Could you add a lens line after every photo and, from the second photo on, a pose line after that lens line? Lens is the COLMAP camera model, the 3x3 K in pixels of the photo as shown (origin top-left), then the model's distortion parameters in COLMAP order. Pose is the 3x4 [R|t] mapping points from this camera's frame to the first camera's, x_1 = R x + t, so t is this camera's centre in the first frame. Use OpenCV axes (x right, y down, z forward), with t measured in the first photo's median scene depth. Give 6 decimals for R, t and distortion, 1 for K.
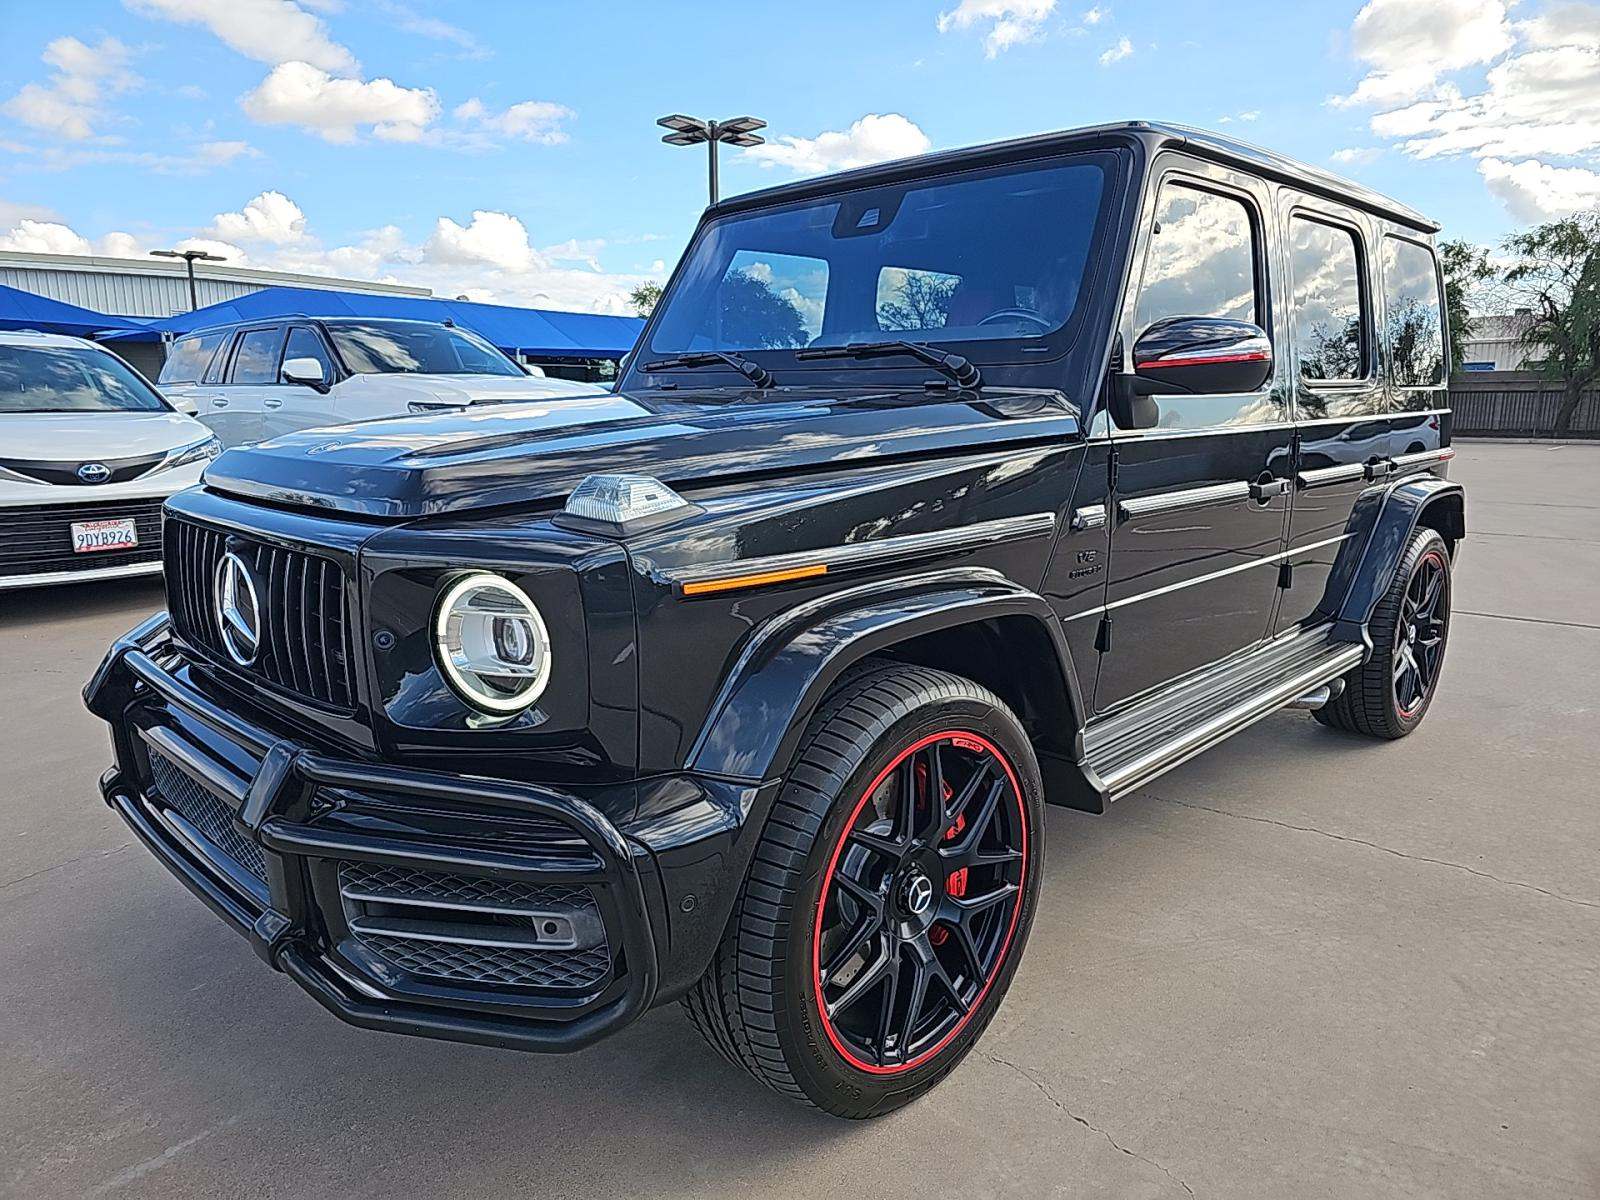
lens RADIAL K [[1058.8, 0, 800.0], [0, 1058.8, 600.0], [0, 0, 1]] dist [-0.003690, 0.000278]
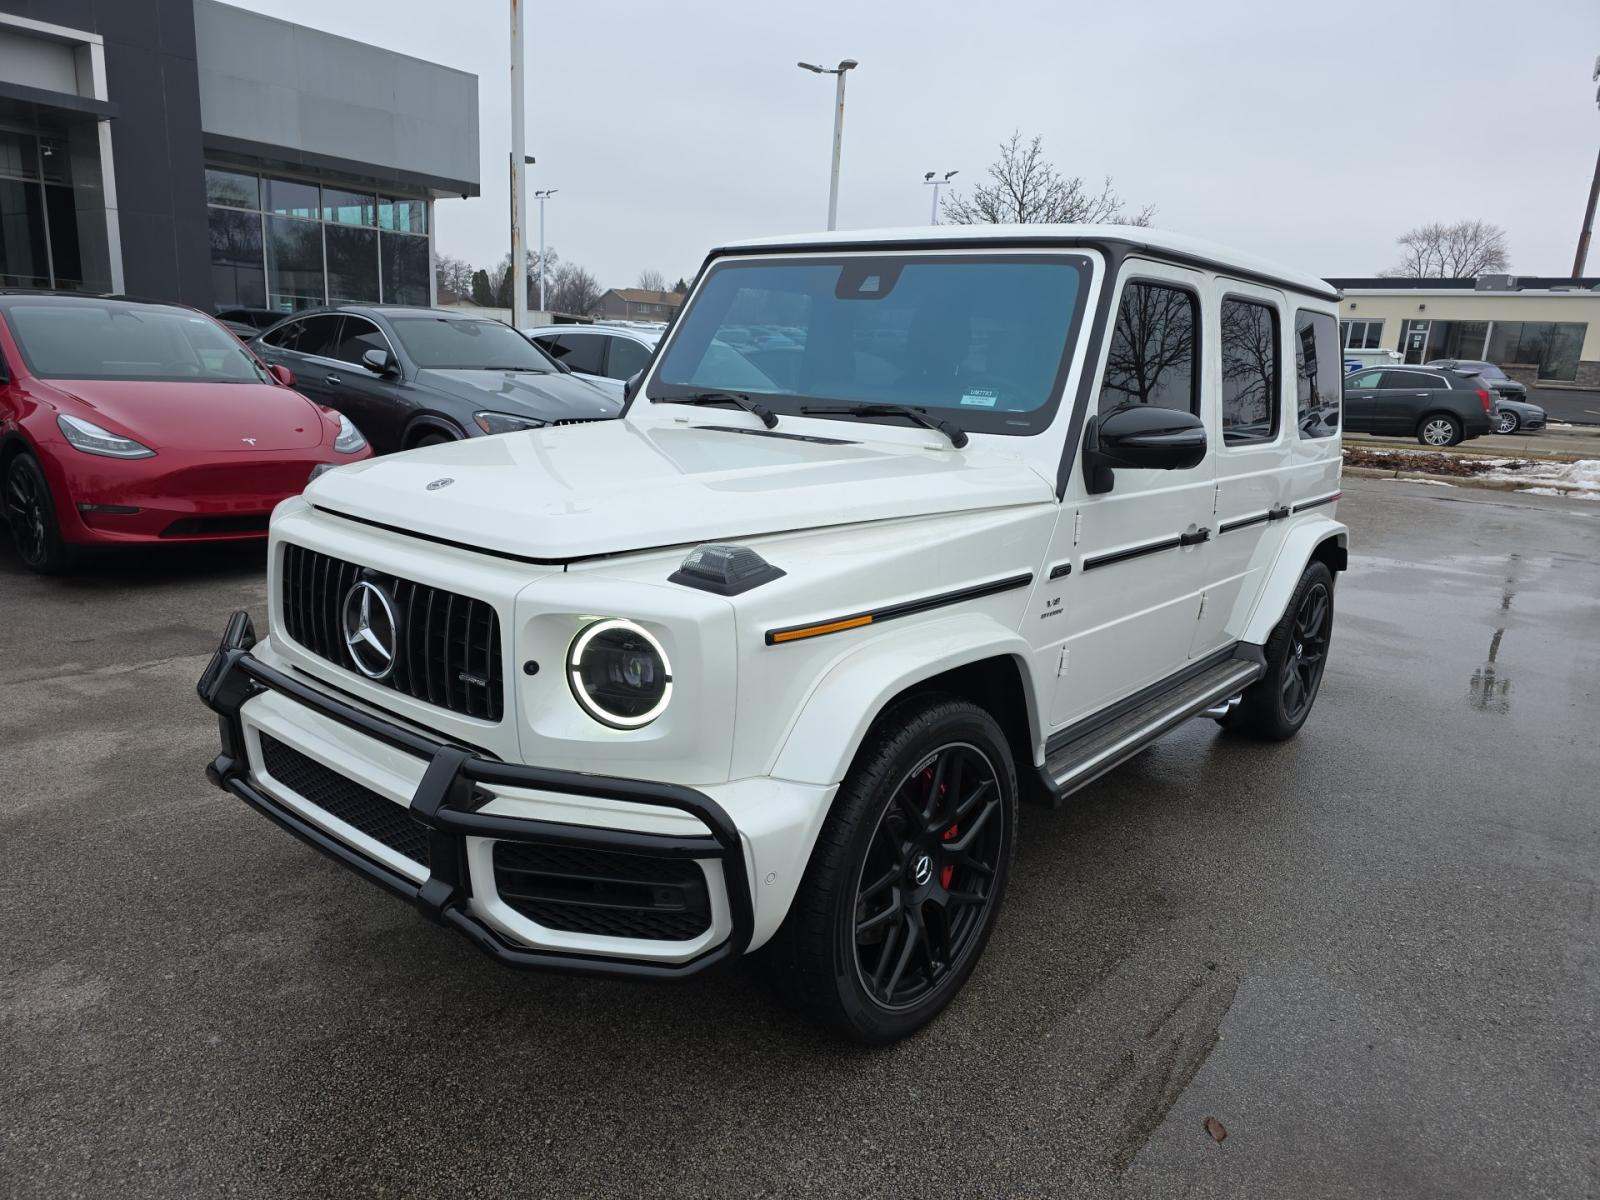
lens RADIAL K [[1071.2, 0, 800.0], [0, 1071.2, 600.0], [0, 0, 1]] dist [0.002001, -0.000118]
pose [[0.994966, 0.037968, 0.092744, -0.155030], [-0.040539, 0.998840, 0.026003, -0.070343], [-0.091649, -0.029632, 0.995350, -0.234919]]
